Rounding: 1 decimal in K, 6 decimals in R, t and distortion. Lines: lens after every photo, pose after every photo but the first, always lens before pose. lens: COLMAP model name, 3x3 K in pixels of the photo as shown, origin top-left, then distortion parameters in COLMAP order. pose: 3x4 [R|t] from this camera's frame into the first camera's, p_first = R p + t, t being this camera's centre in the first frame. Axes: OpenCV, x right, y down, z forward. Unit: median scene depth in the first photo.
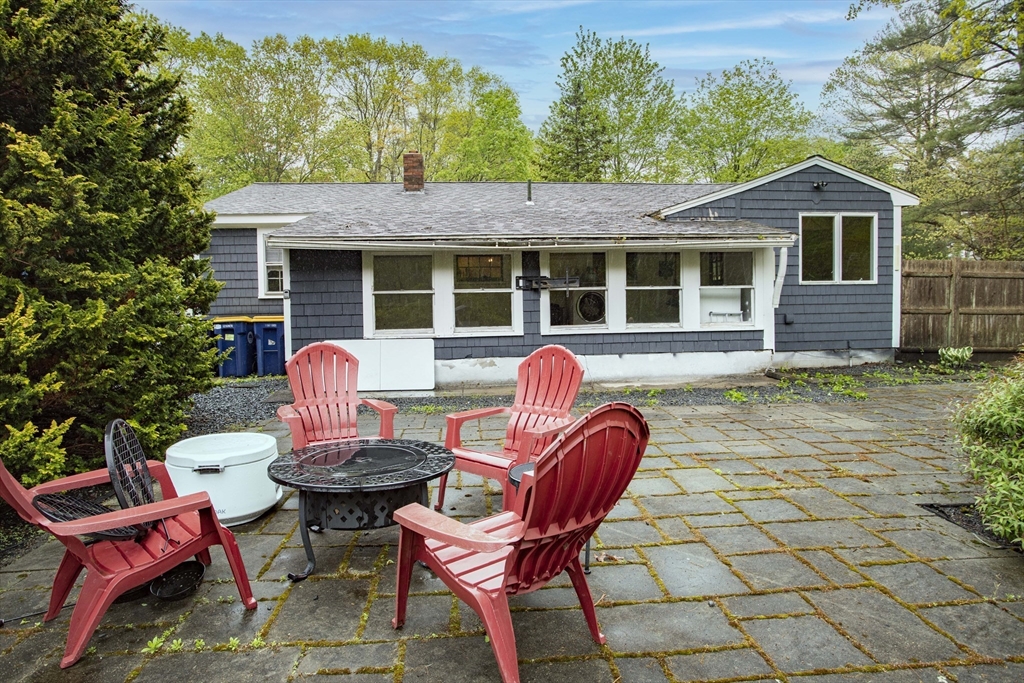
lens RADIAL K [[653.6, 0, 529.7], [0, 653.6, 347.7], [0, 0, 1]] dist [-0.099477, 0.086015]
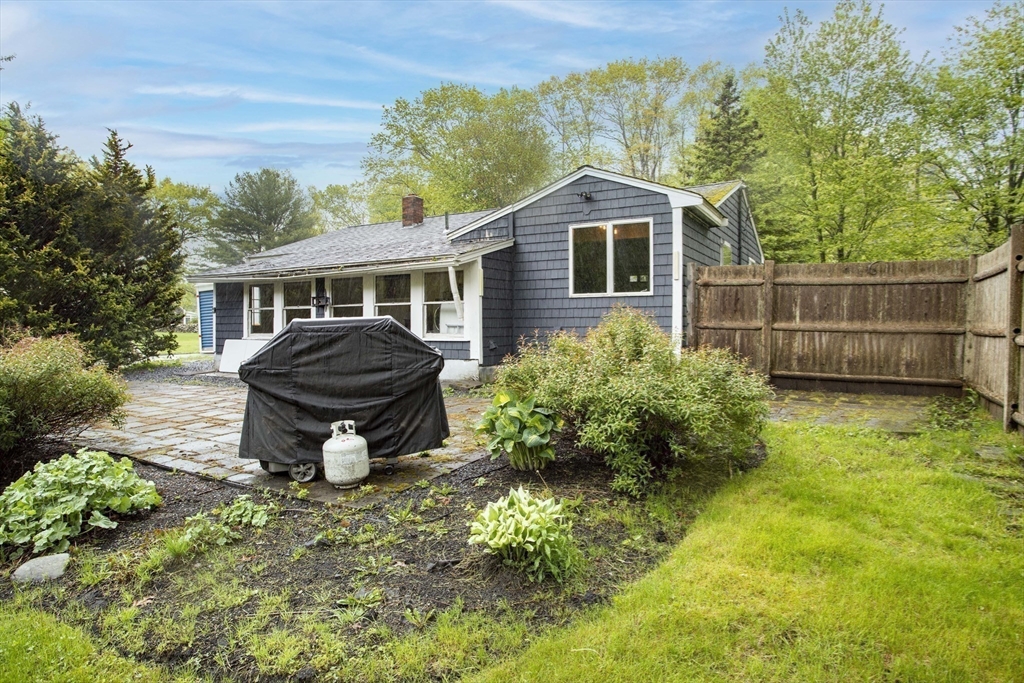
lens RADIAL K [[653.6, 0, 529.7], [0, 653.6, 347.7], [0, 0, 1]] dist [-0.099477, 0.086015]
pose [[0.788110, 0.038844, -0.614308, 0.983356], [-0.039347, 0.999145, 0.012699, -0.030282], [0.614276, 0.014163, 0.788964, 0.162681]]
